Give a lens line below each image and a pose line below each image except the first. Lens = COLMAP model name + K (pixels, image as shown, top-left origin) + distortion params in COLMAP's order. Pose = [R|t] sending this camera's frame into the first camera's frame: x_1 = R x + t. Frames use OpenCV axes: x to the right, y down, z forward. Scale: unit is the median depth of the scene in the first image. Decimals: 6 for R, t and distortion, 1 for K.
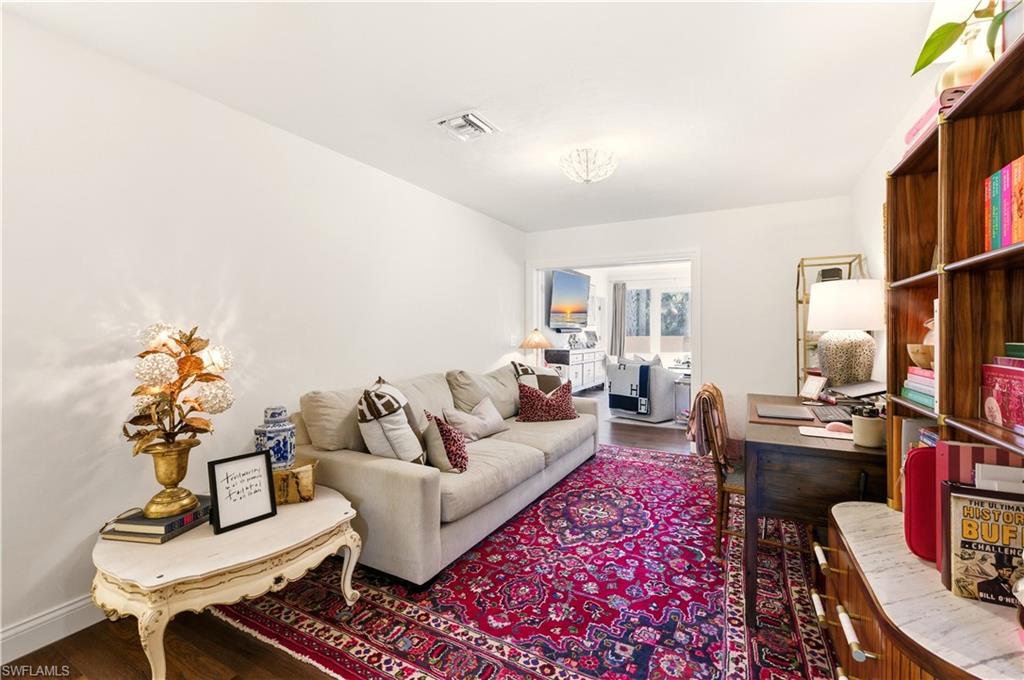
lens RADIAL K [[425.0, 0, 512.5], [0, 425.0, 333.3], [0, 0, 1]] dist [-0.019452, 0.001499]
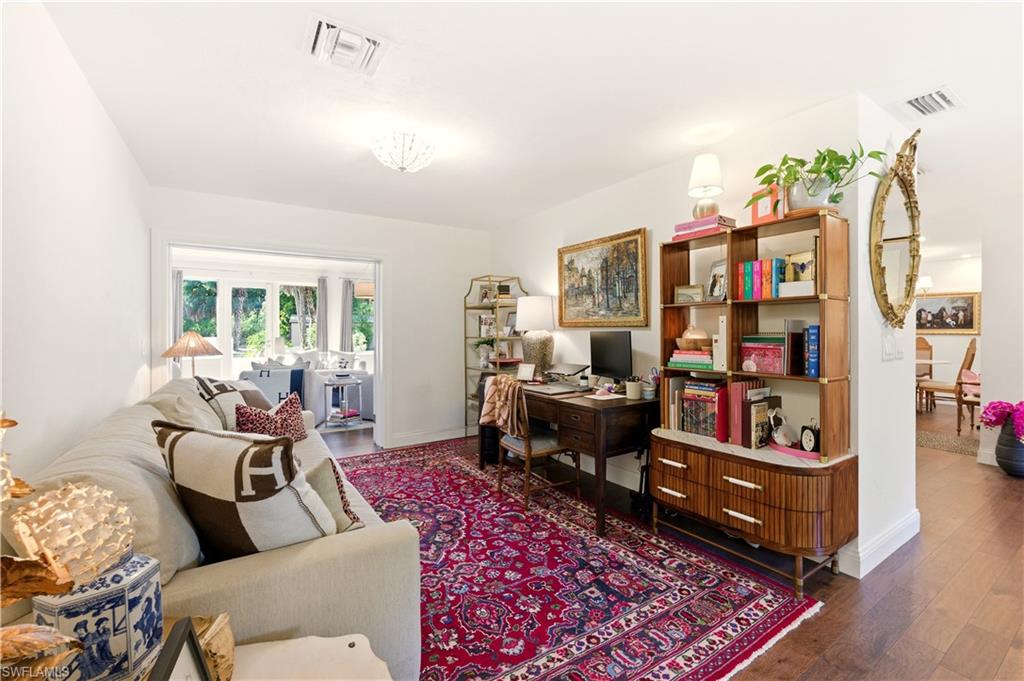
lens RADIAL K [[425.0, 0, 512.7], [0, 425.0, 337.0], [0, 0, 1]] dist [-0.019452, 0.001499]
pose [[0.481000, -0.011259, 0.876648, -0.617454], [0.004141, 0.999936, 0.010571, -0.002770], [-0.876711, -0.001455, 0.481015, 0.414995]]
